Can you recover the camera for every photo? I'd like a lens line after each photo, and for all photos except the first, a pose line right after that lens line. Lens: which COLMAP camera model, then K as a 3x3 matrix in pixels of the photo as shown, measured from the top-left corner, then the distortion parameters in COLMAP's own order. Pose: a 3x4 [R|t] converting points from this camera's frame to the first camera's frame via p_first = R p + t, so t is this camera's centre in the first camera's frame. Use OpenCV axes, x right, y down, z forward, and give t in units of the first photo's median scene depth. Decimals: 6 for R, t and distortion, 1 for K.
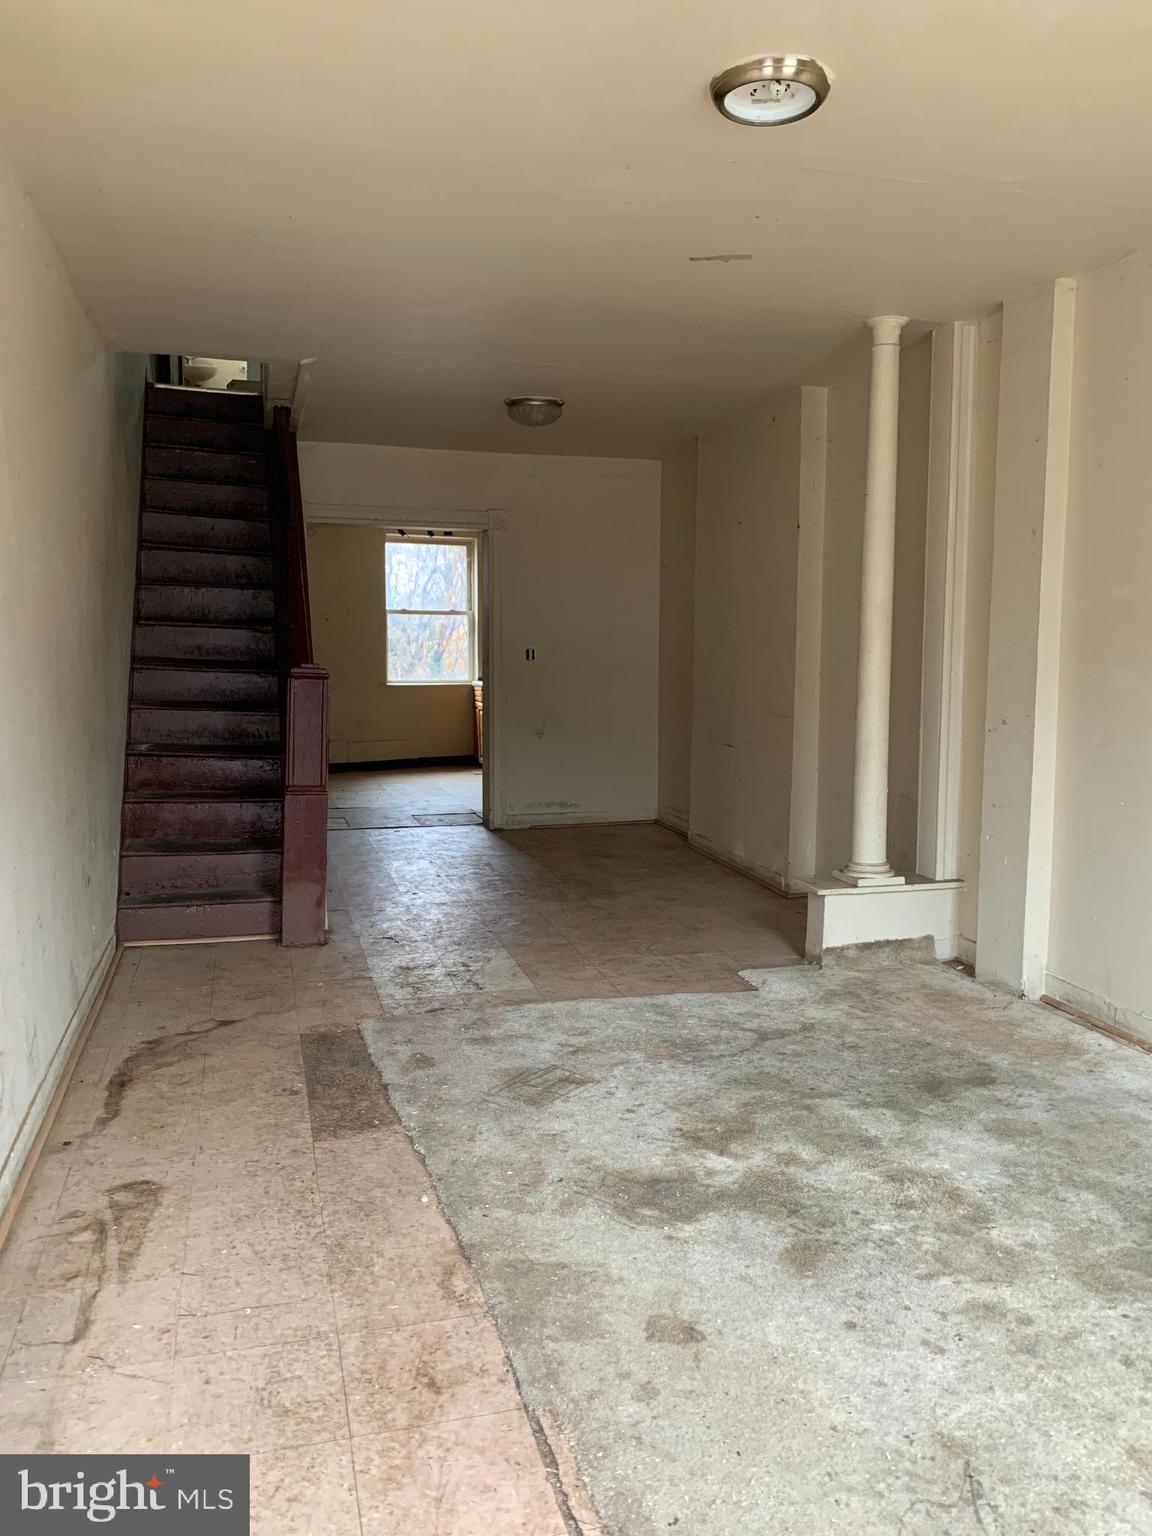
lens RADIAL K [[1161.9, 0, 579.0], [0, 1161.9, 767.5], [0, 0, 1]] dist [-0.029248, 0.001342]
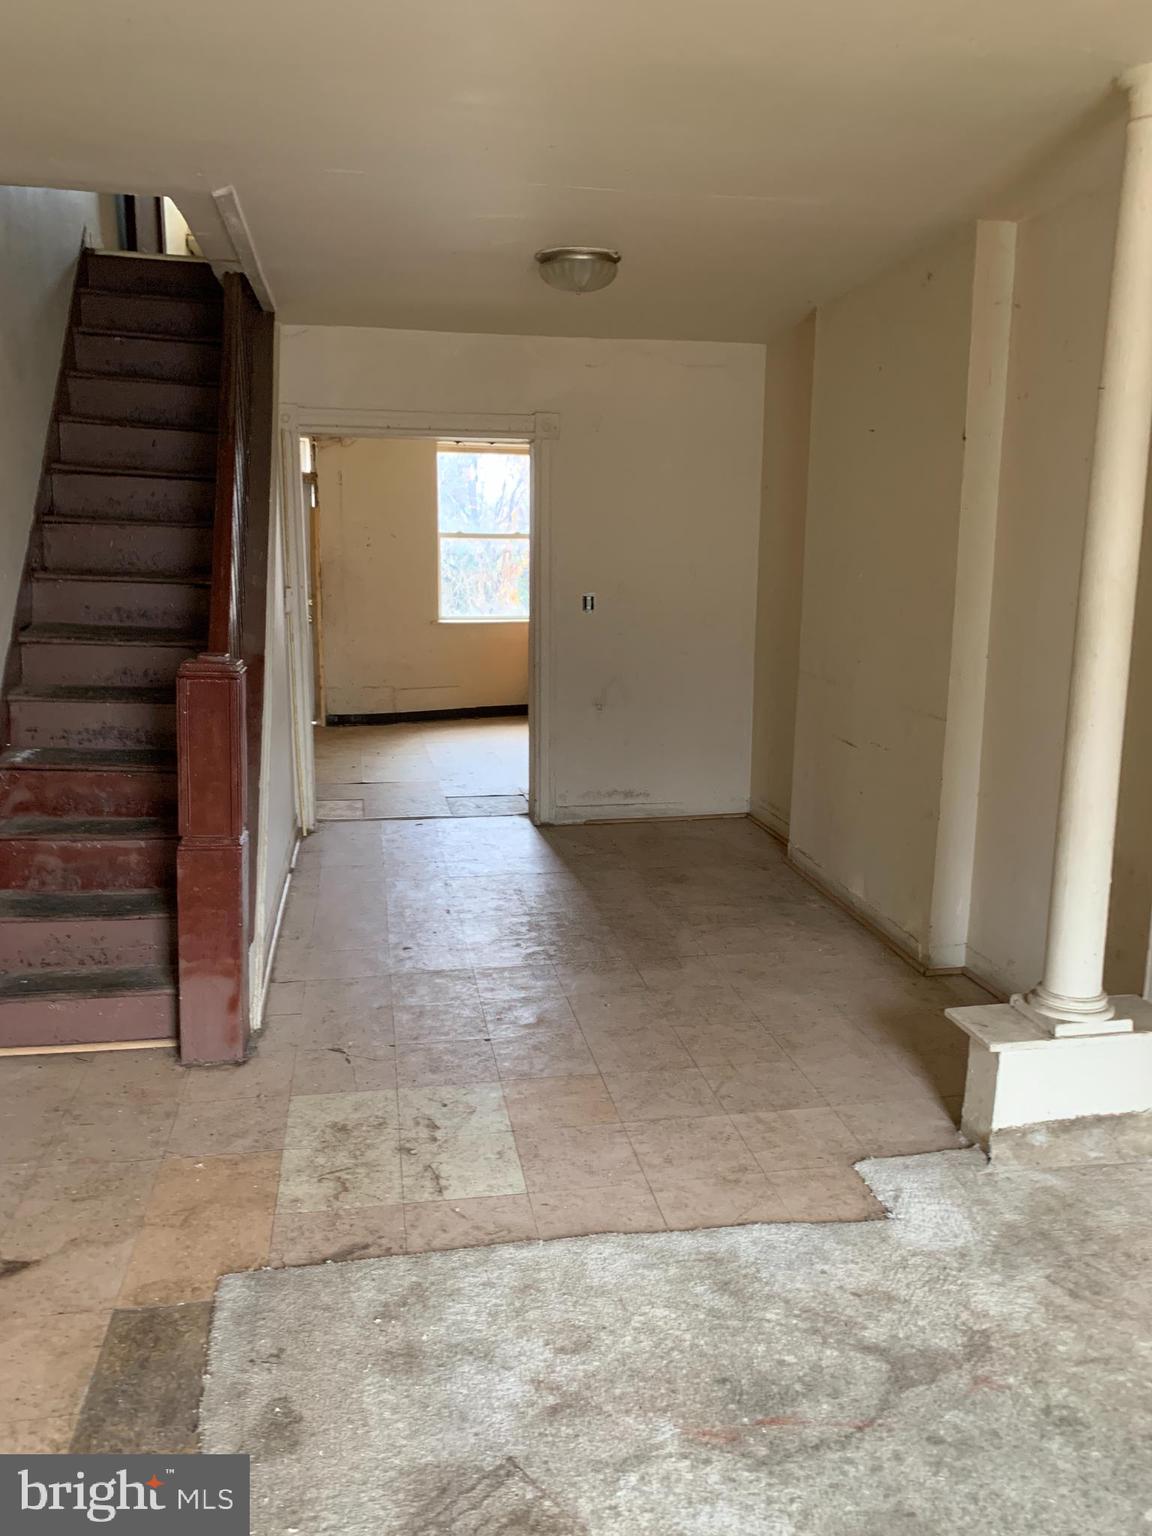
lens RADIAL K [[1161.9, 0, 571.0], [0, 1161.9, 763.3], [0, 0, 1]] dist [-0.029248, 0.001342]
pose [[0.995105, 0.020629, -0.096642, 0.039548], [-0.013072, 0.996853, 0.078188, -0.085891], [0.097951, -0.076542, 0.992243, 0.371591]]
